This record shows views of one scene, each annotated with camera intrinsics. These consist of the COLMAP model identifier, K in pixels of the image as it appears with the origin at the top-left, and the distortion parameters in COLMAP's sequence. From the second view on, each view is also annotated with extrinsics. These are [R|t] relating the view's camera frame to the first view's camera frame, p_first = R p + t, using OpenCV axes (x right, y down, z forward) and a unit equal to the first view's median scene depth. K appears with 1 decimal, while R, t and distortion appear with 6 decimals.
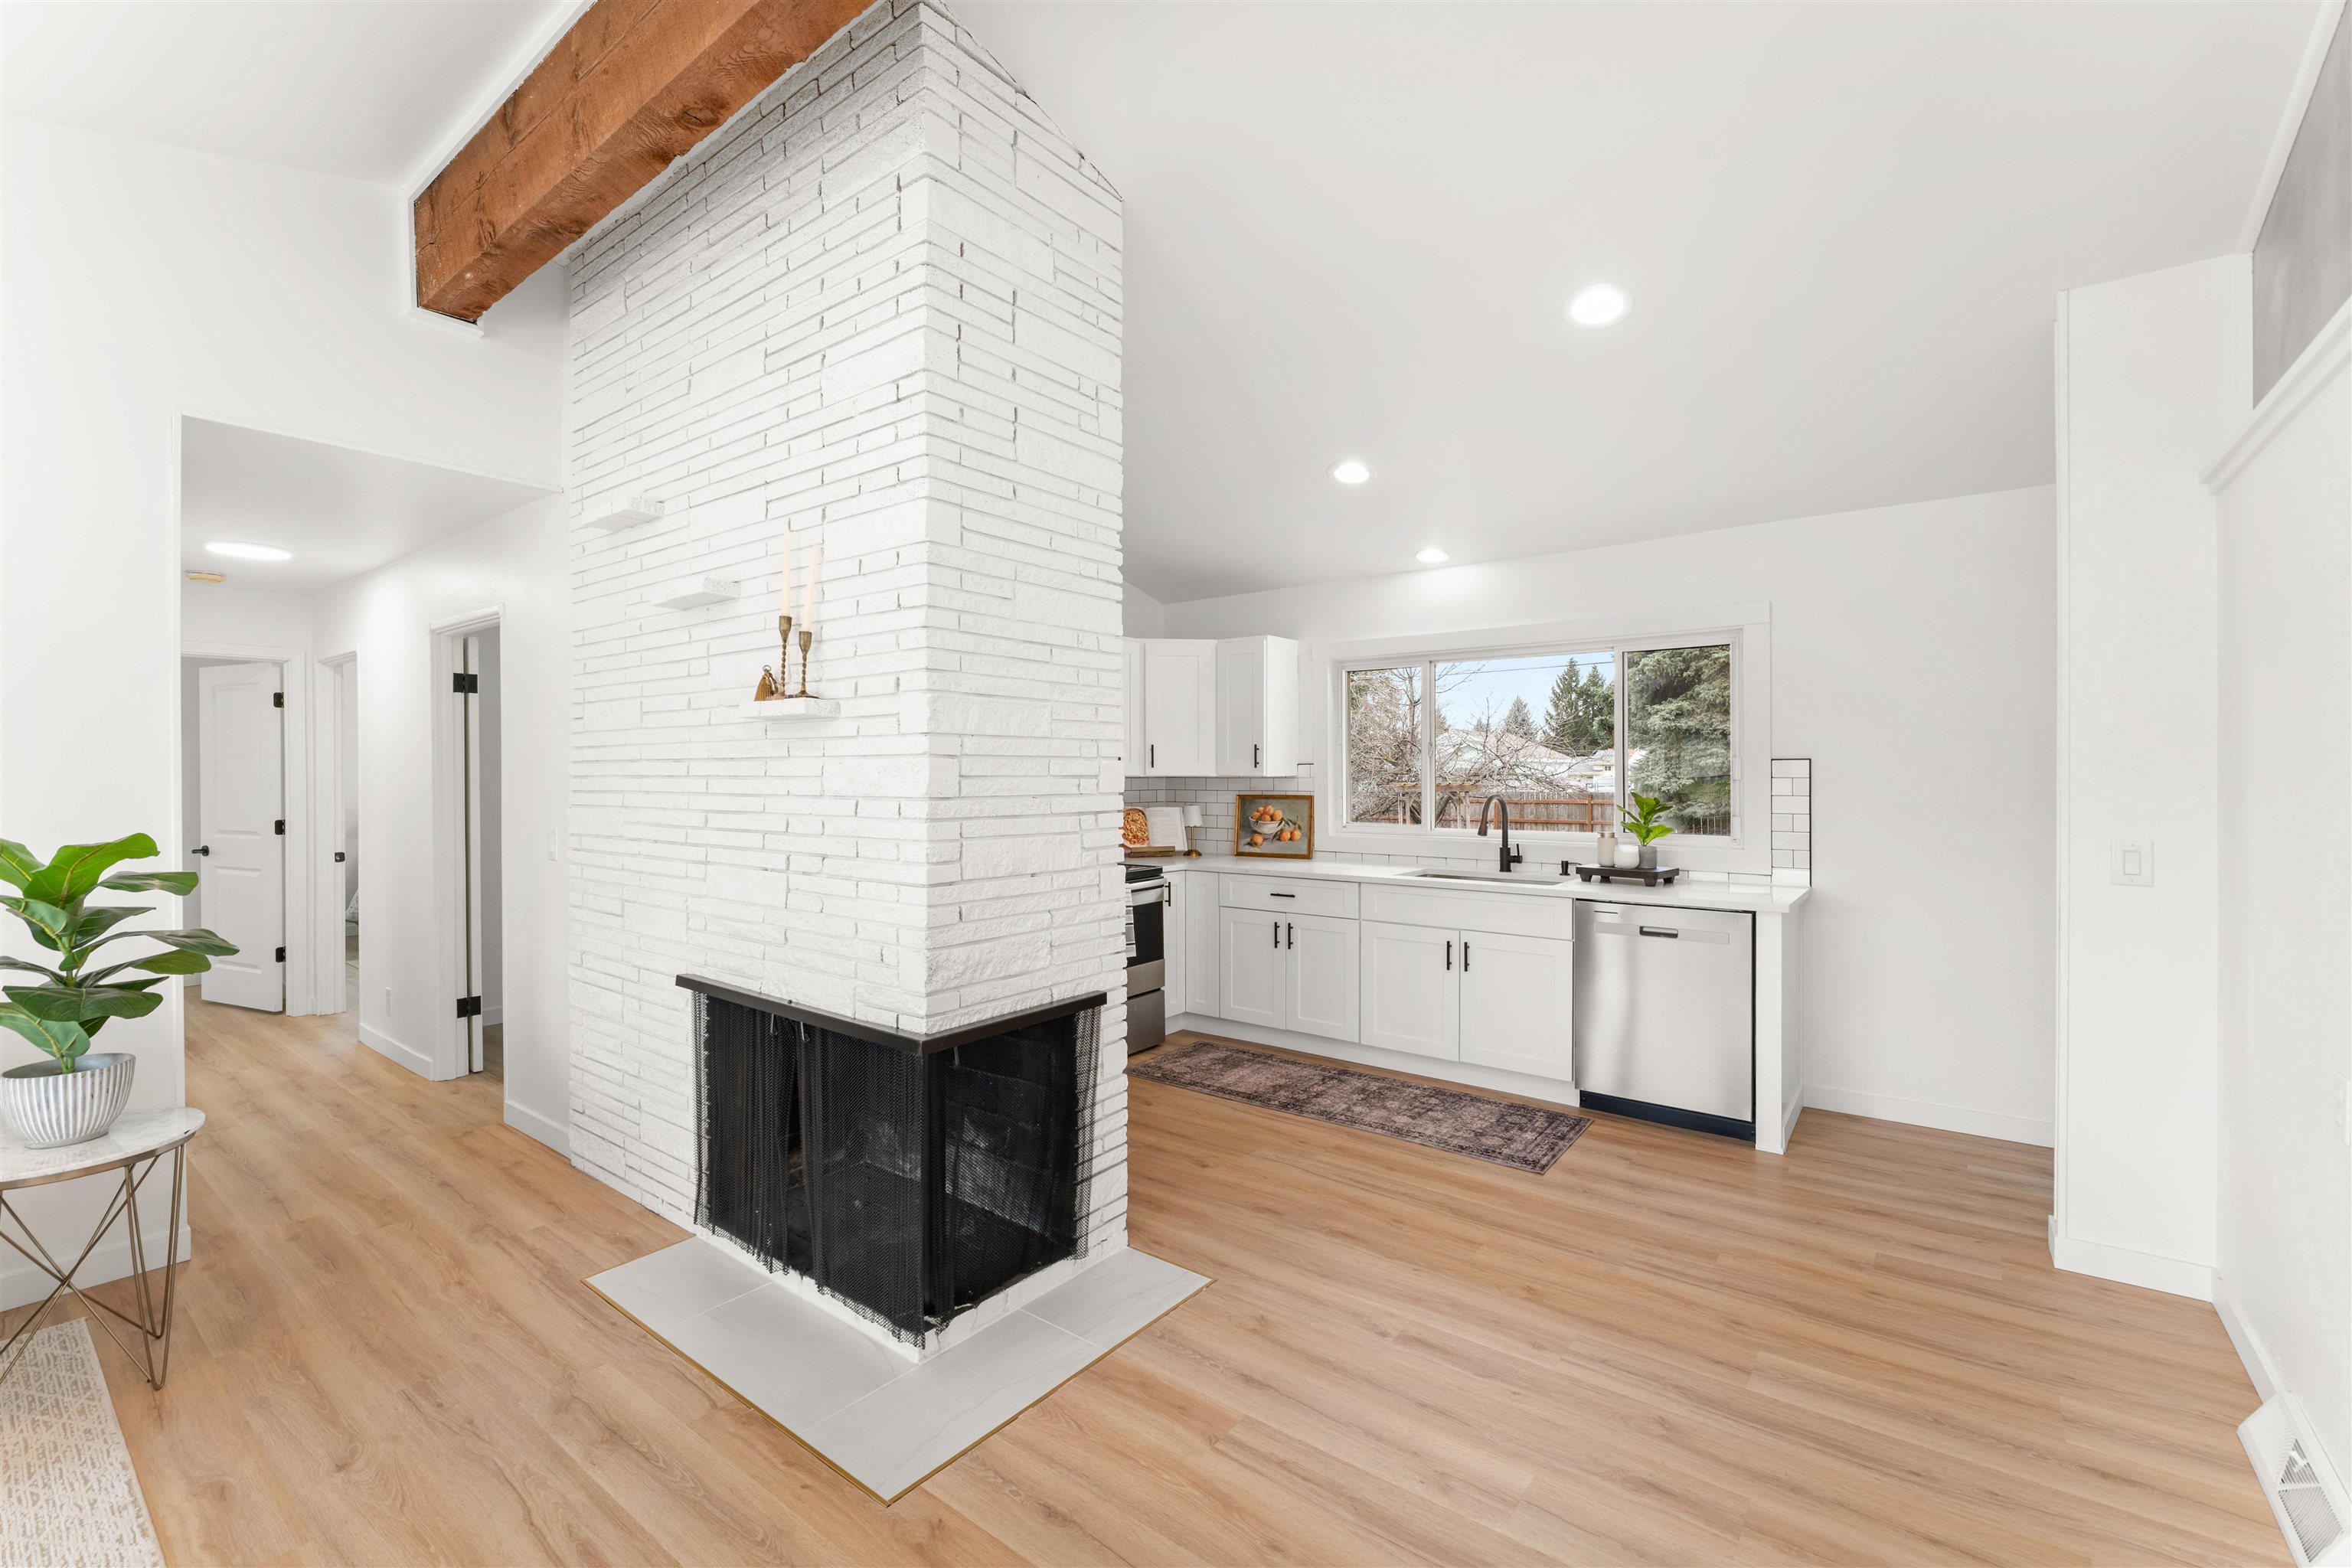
lens RADIAL K [[969.3, 0, 1278.5], [0, 969.3, 778.0], [0, 0, 1]] dist [-0.001279, -0.000182]
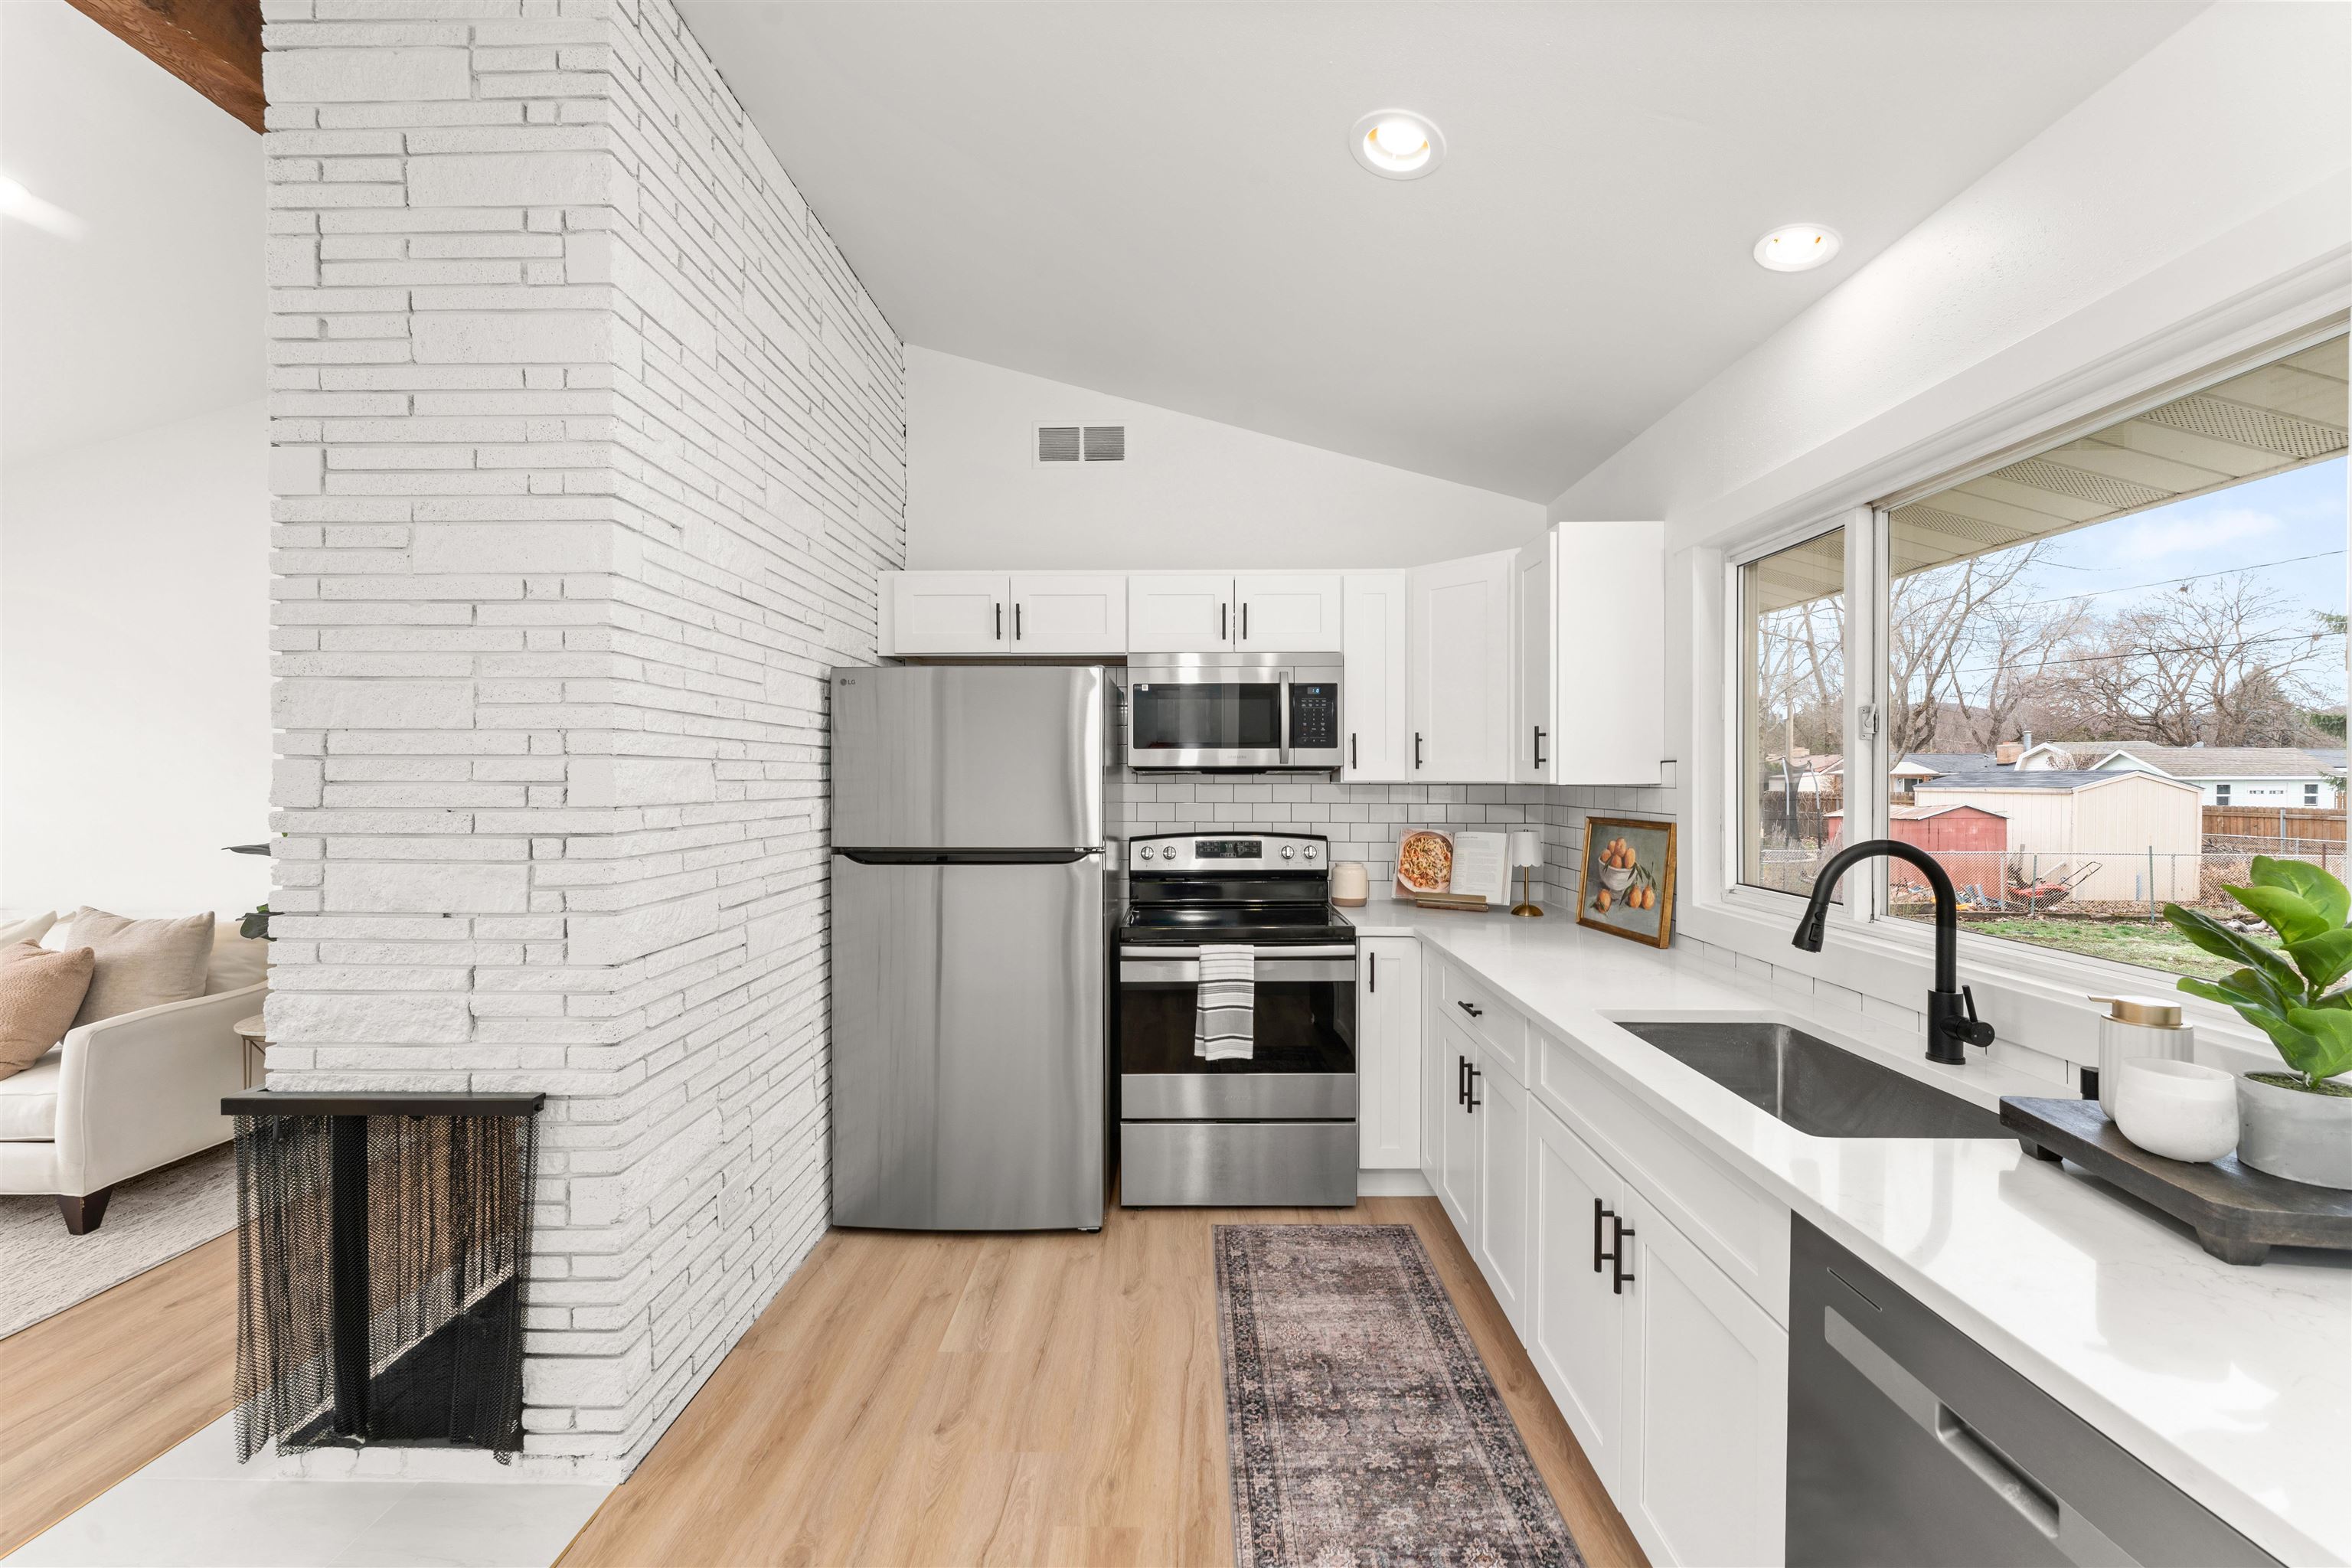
lens RADIAL K [[1039.3, 0, 1277.1], [0, 1039.3, 787.0], [0, 0, 1]] dist [-0.001384, -0.000327]
pose [[0.559707, 0.014013, -0.828572, 0.508574], [-0.007487, 0.999902, 0.011853, -0.008168], [0.828657, -0.000431, 0.559757, 0.724017]]
